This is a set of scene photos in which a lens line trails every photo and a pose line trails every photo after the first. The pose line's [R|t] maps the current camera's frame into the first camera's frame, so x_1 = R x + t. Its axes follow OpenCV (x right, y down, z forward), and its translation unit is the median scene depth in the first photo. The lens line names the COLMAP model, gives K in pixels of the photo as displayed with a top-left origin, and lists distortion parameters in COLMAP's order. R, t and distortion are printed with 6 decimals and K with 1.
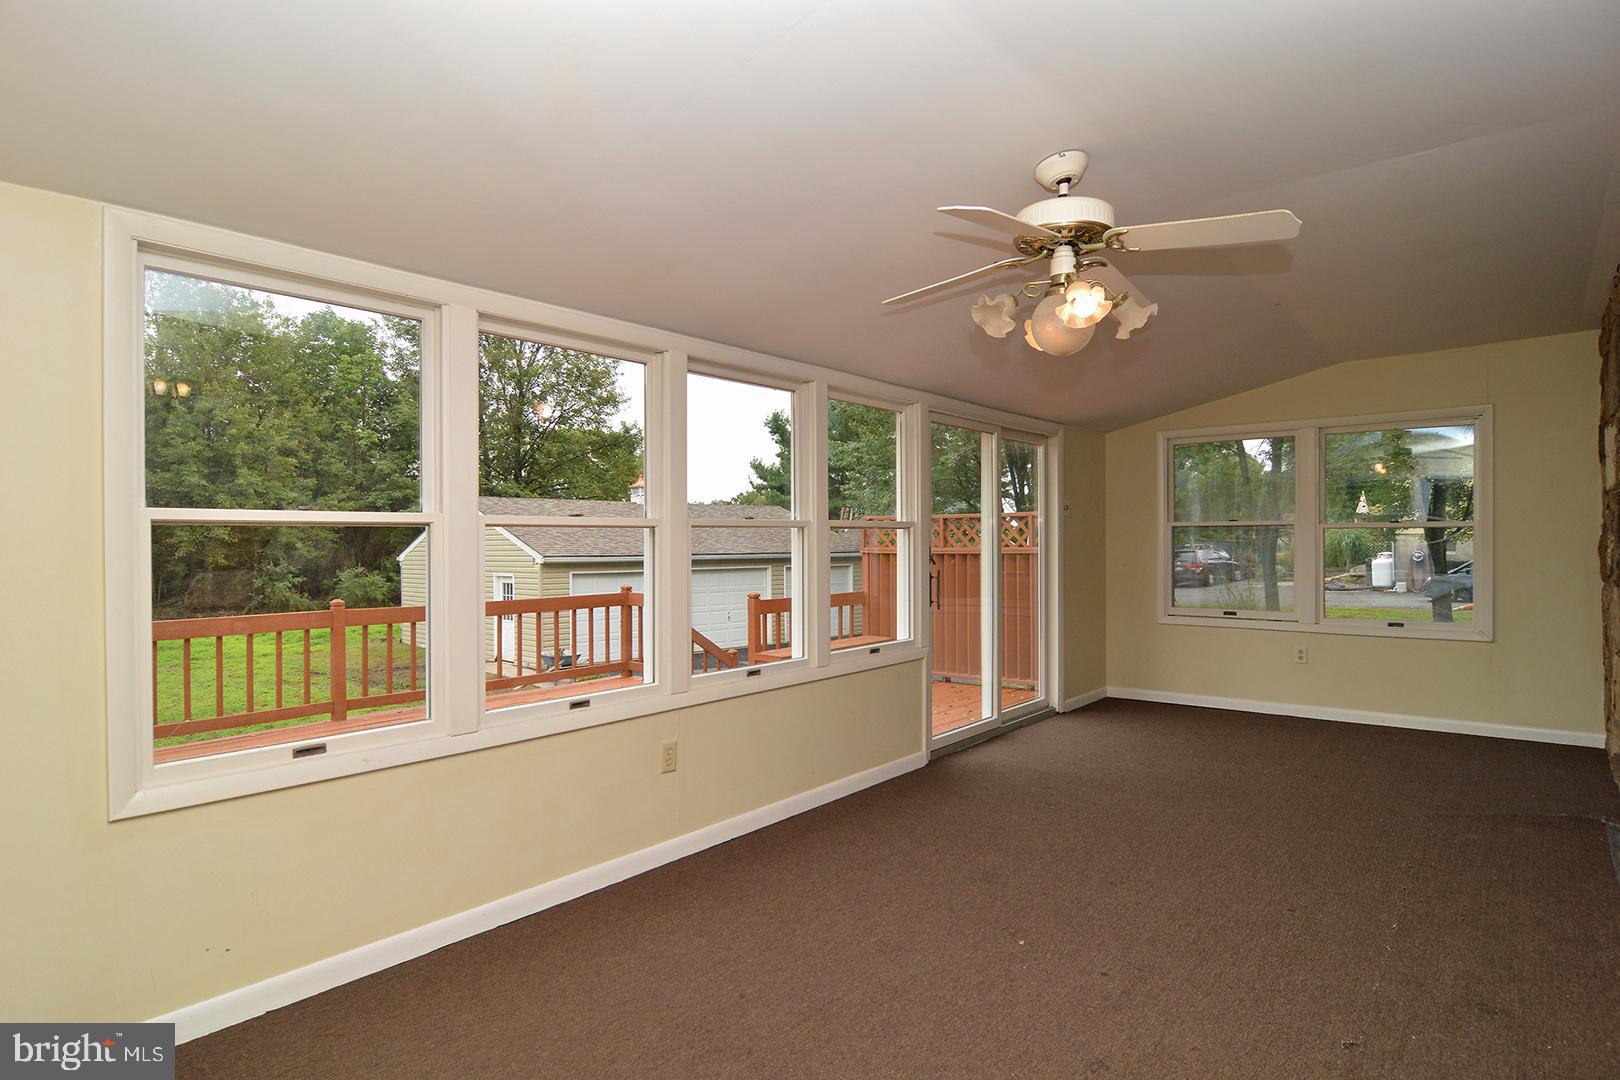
lens RADIAL K [[880.8, 0, 807.5], [0, 880.8, 547.2], [0, 0, 1]] dist [-0.005501, -0.010146]
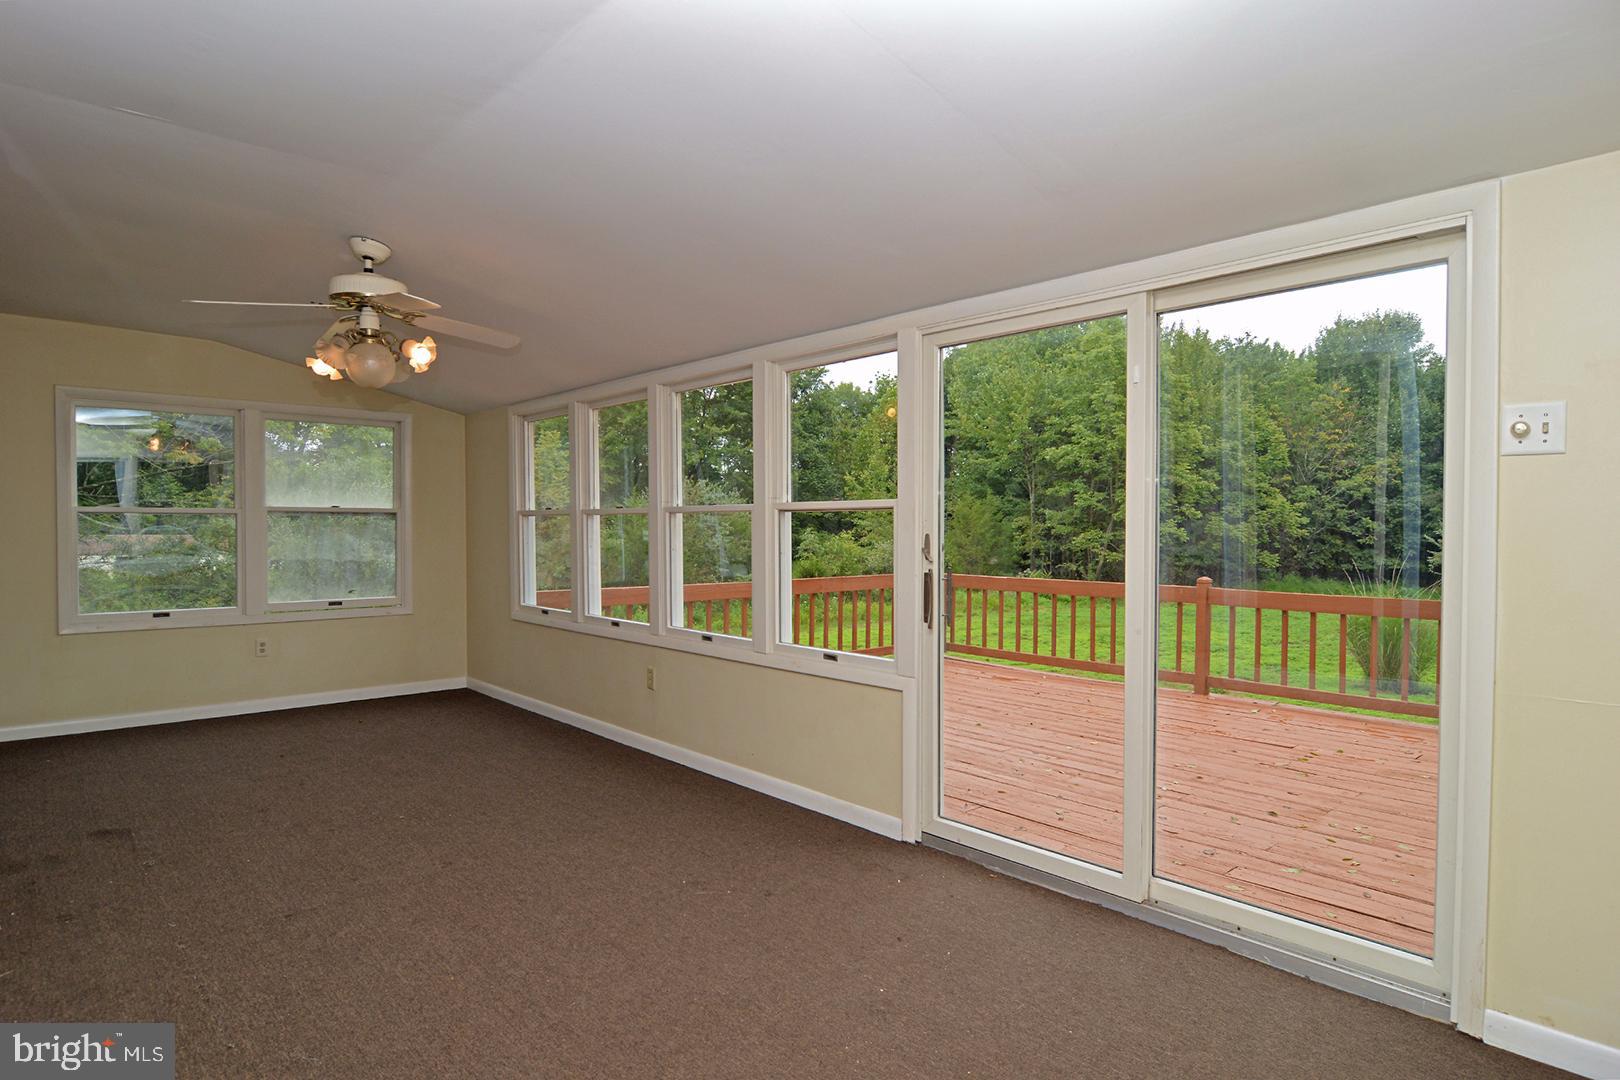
lens RADIAL K [[906.5, 0, 800.7], [0, 906.5, 540.5], [0, 0, 1]] dist [-0.002405, -0.013408]
pose [[-0.149839, 0.027558, -0.988326, 0.100668], [-0.005808, 0.999570, 0.028752, -0.001855], [0.988693, 0.010049, -0.149614, 0.119505]]
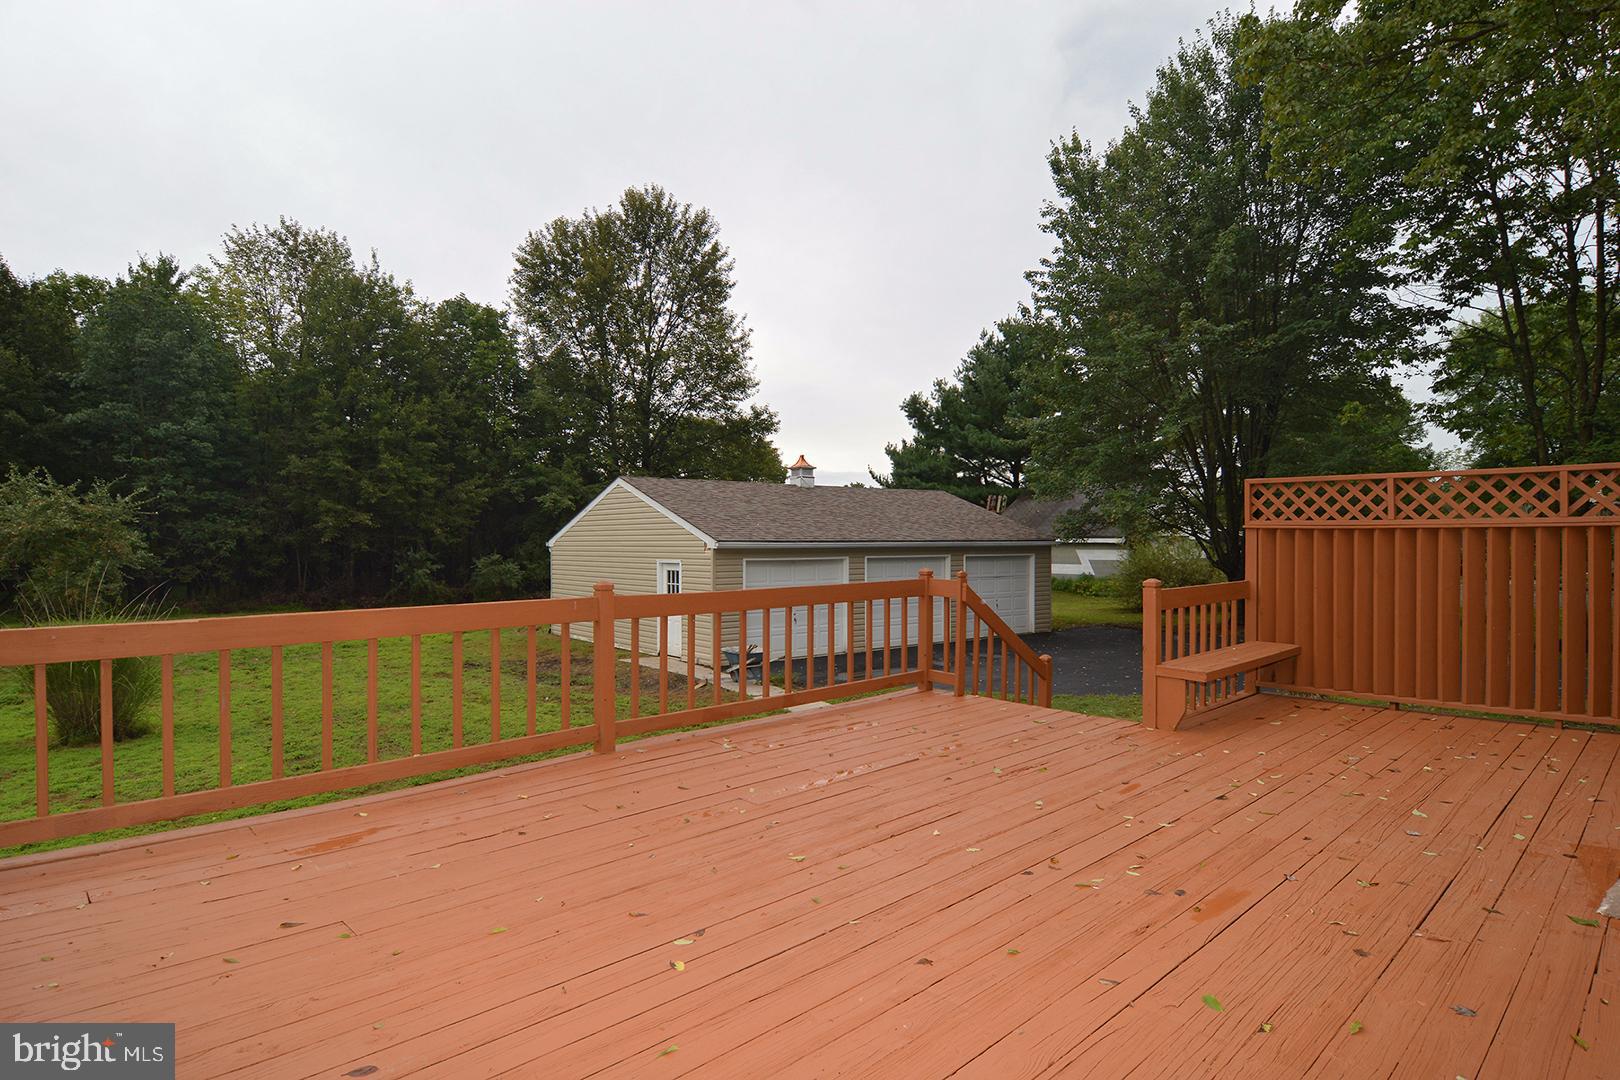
lens RADIAL K [[880.8, 0, 807.5], [0, 880.8, 547.2], [0, 0, 1]] dist [-0.005501, -0.010146]
pose [[0.993957, 0.008011, -0.109475, -0.050896], [-0.007238, 0.999946, 0.007457, 0.004433], [0.109529, -0.006620, 0.993962, 0.053816]]
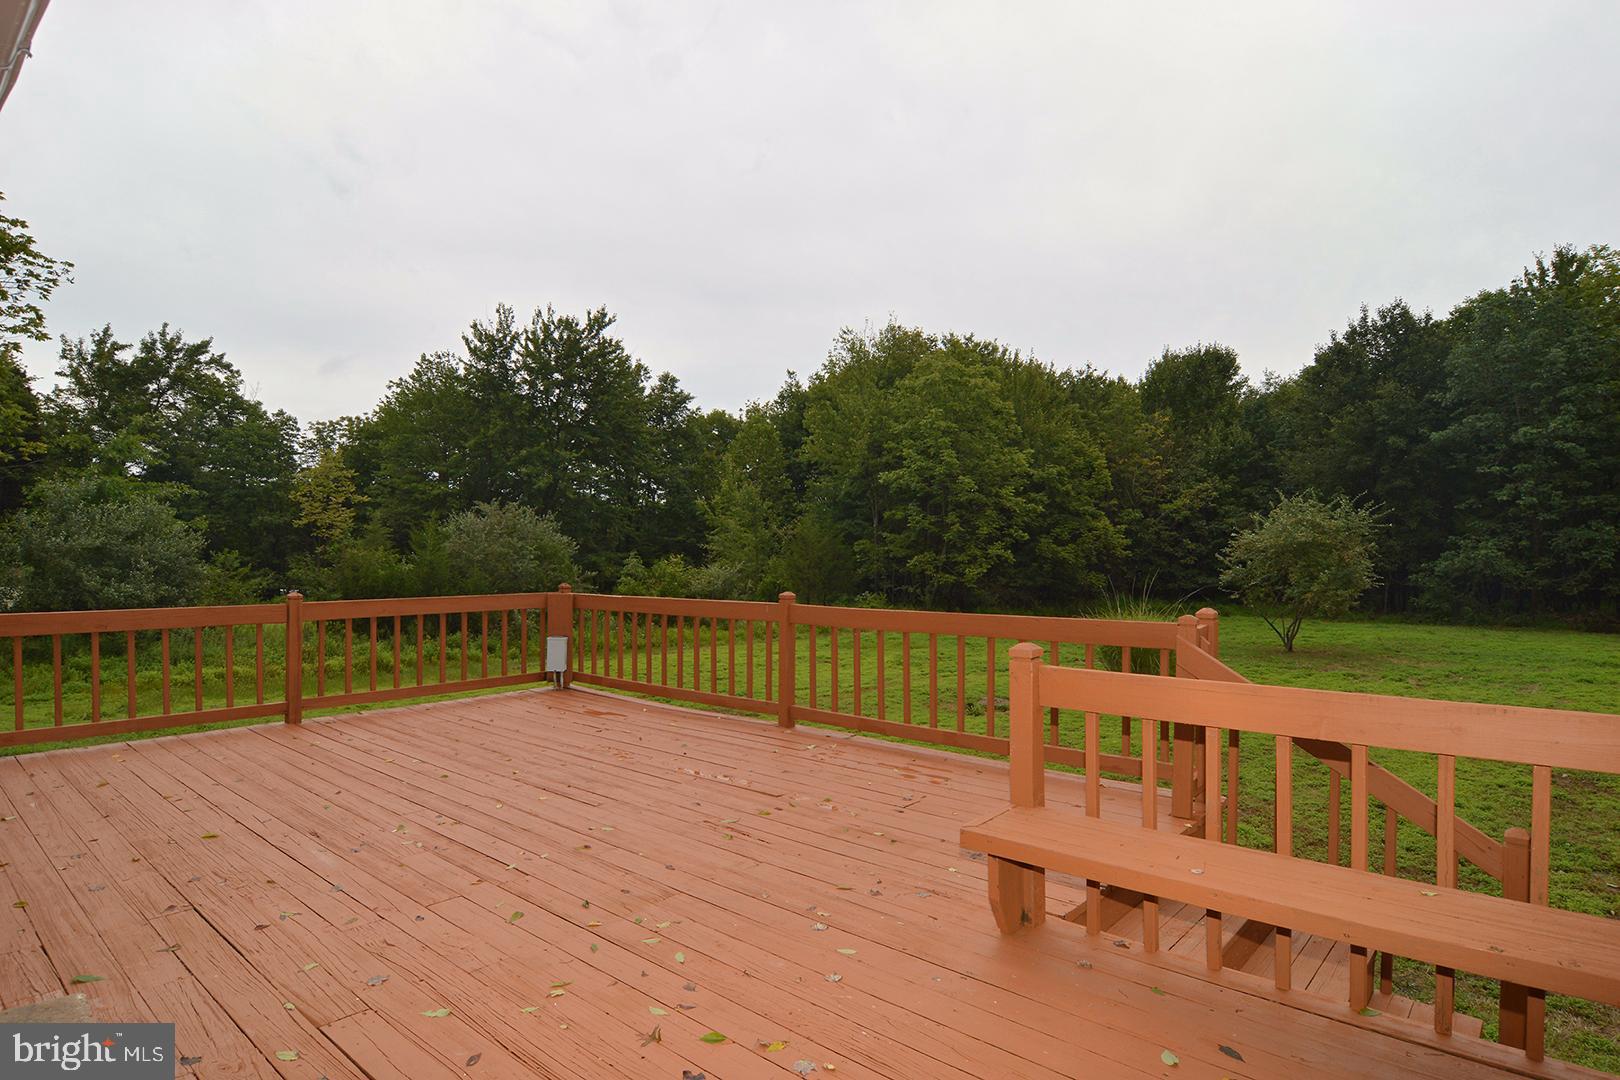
lens RADIAL K [[880.8, 0, 807.5], [0, 880.8, 547.2], [0, 0, 1]] dist [-0.005501, -0.010146]
pose [[-0.037031, 0.005721, -0.999298, 0.063301], [0.000189, 0.999984, 0.005718, 0.001463], [0.999314, 0.000023, -0.037031, 0.182166]]
